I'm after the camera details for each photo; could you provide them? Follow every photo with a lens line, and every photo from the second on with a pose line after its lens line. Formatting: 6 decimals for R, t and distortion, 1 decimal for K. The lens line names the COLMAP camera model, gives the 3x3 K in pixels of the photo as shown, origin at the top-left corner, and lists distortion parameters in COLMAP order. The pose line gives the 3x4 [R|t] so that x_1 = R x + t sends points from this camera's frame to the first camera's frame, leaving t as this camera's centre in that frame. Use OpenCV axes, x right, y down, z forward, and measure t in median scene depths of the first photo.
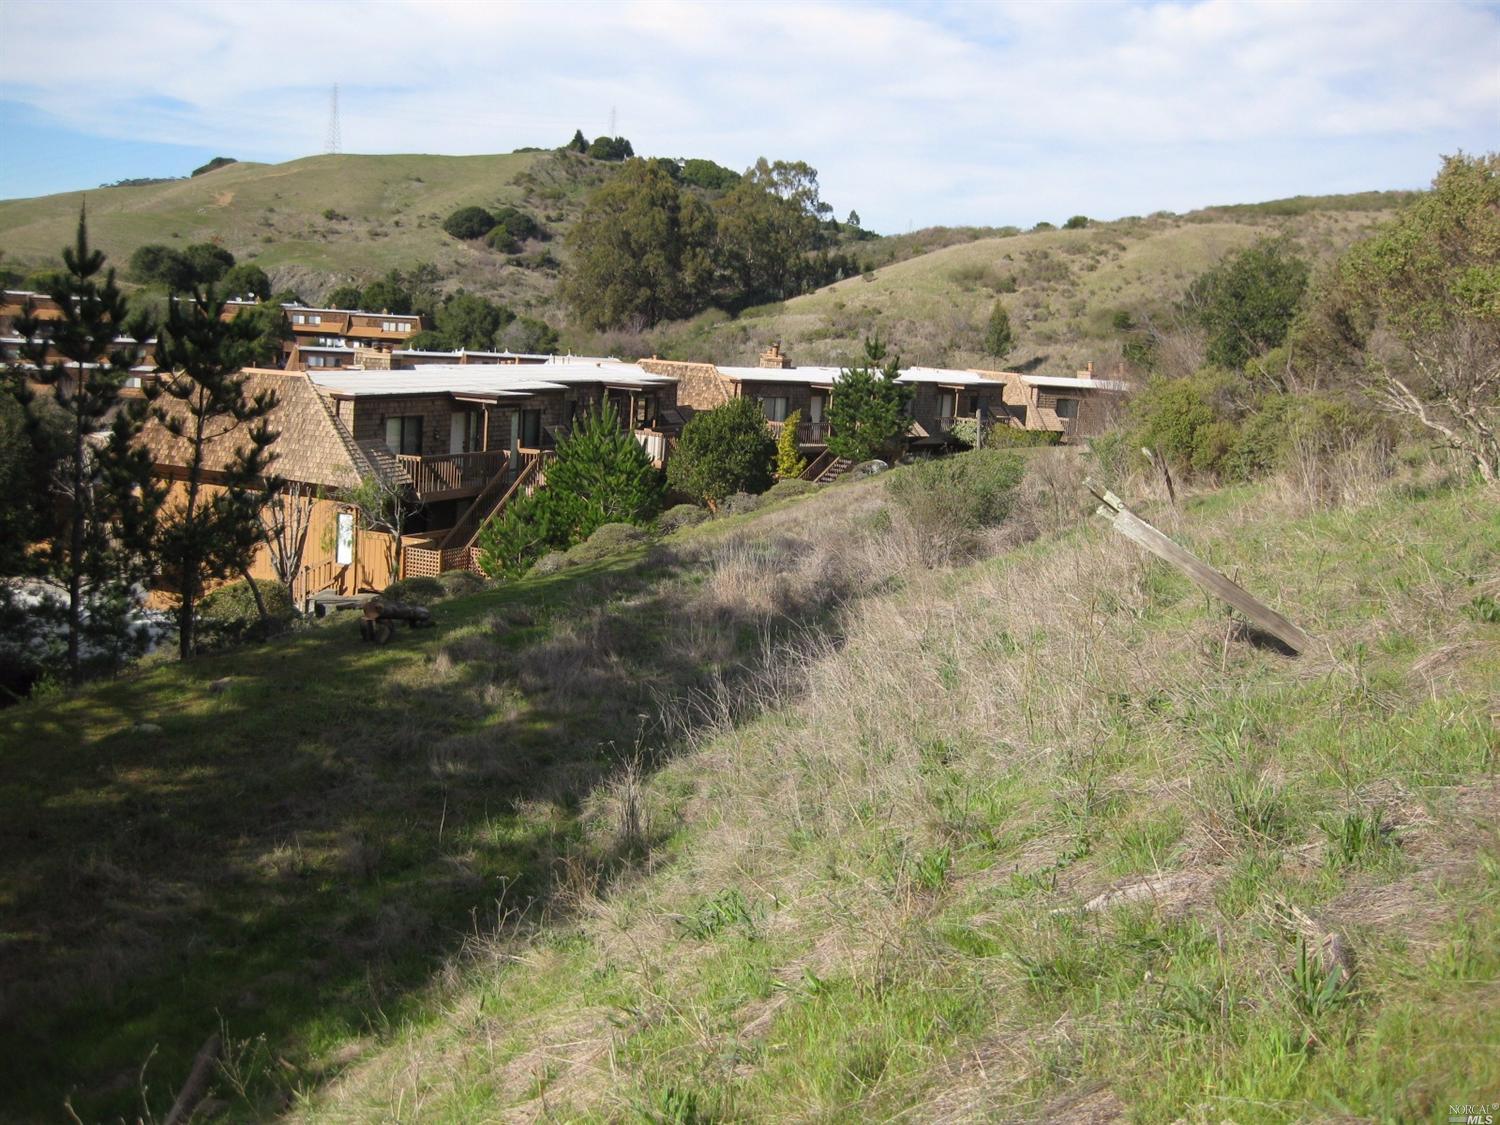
lens RADIAL K [[1544.7, 0, 741.1], [0, 1544.7, 563.6], [0, 0, 1]] dist [-0.174236, 0.136654]
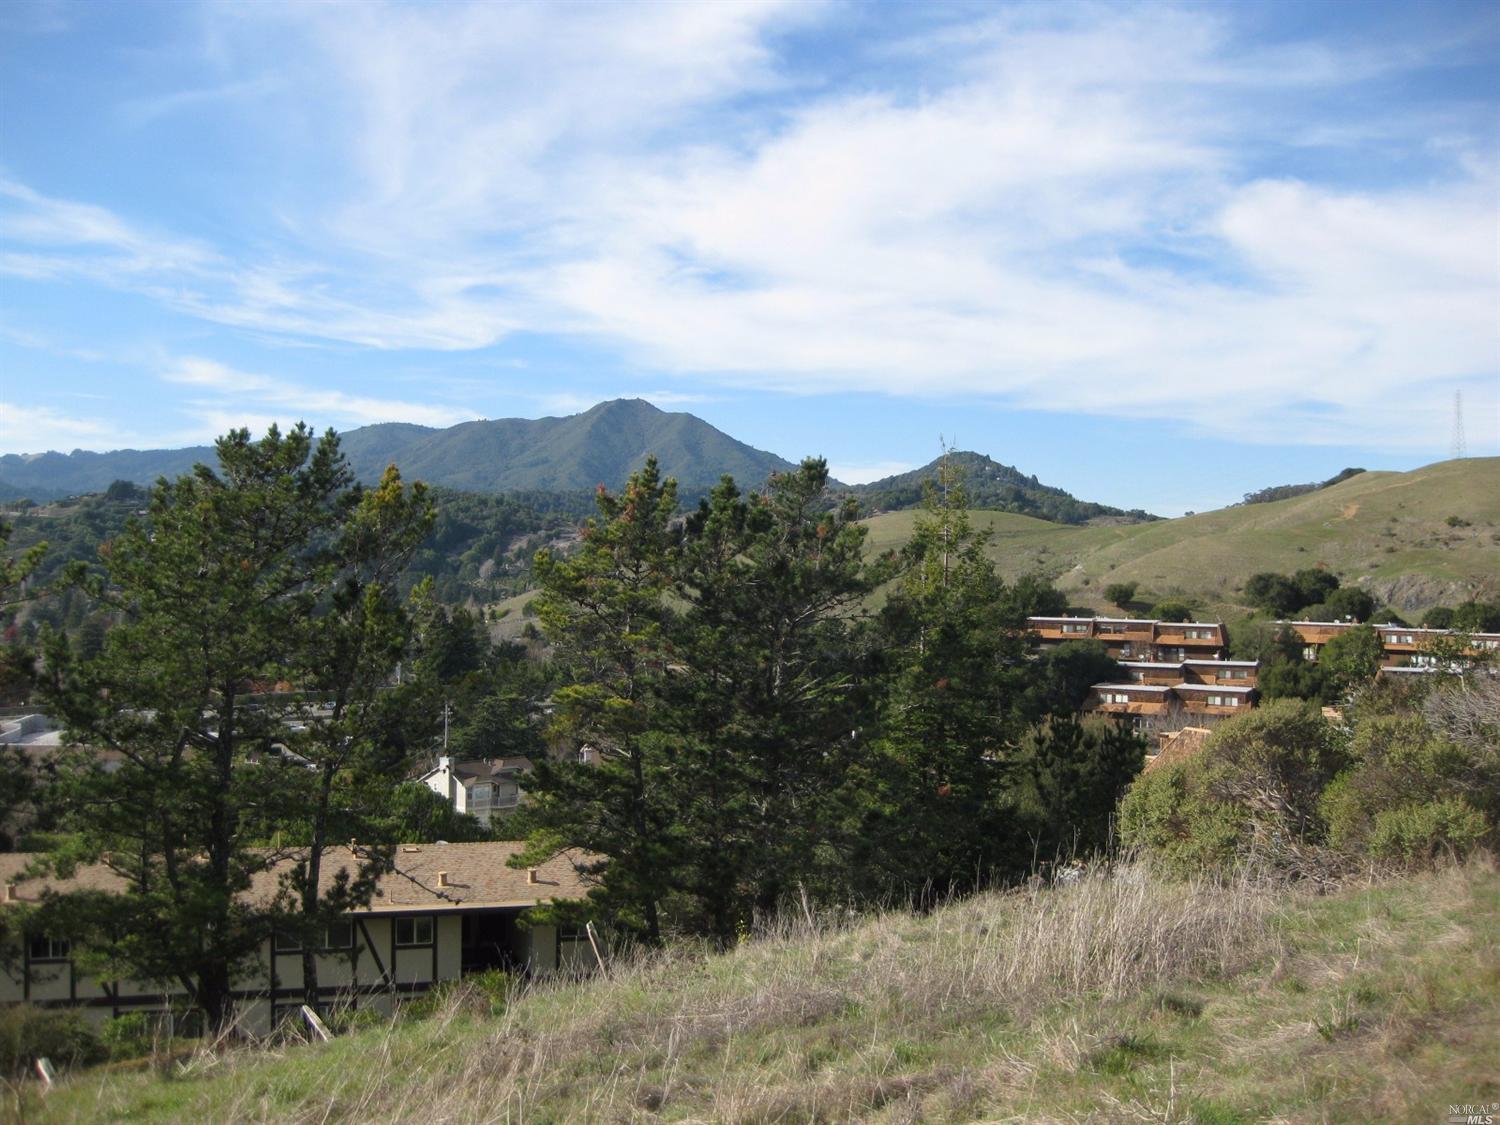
lens RADIAL K [[1544.7, 0, 741.1], [0, 1544.7, 563.6], [0, 0, 1]] dist [-0.174236, 0.136654]
pose [[0.748619, -0.056007, -0.660631, 0.311874], [-0.073280, 0.983331, -0.166404, -0.004828], [0.658938, 0.172984, 0.732036, -0.439708]]
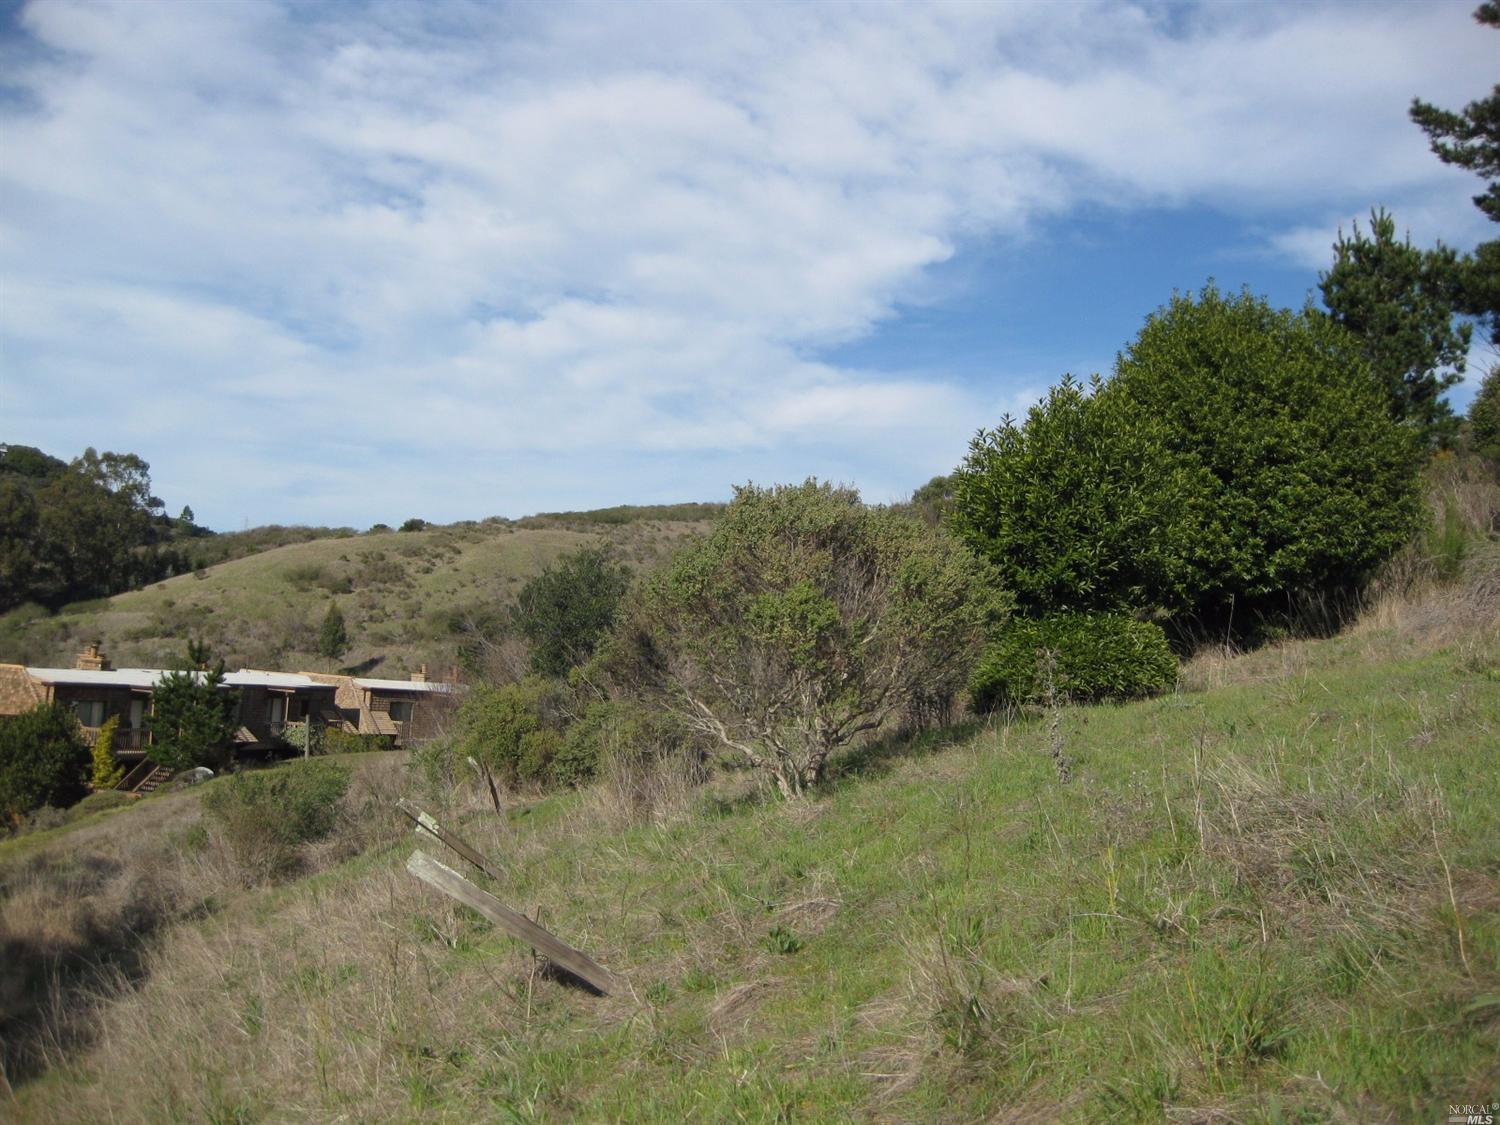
lens RADIAL K [[1544.7, 0, 741.1], [0, 1544.7, 563.6], [0, 0, 1]] dist [-0.174236, 0.136654]
pose [[0.911371, 0.032665, 0.410287, 0.005612], [0.047579, 0.981802, -0.183853, -0.003733], [-0.408826, 0.187079, 0.893232, 0.005970]]
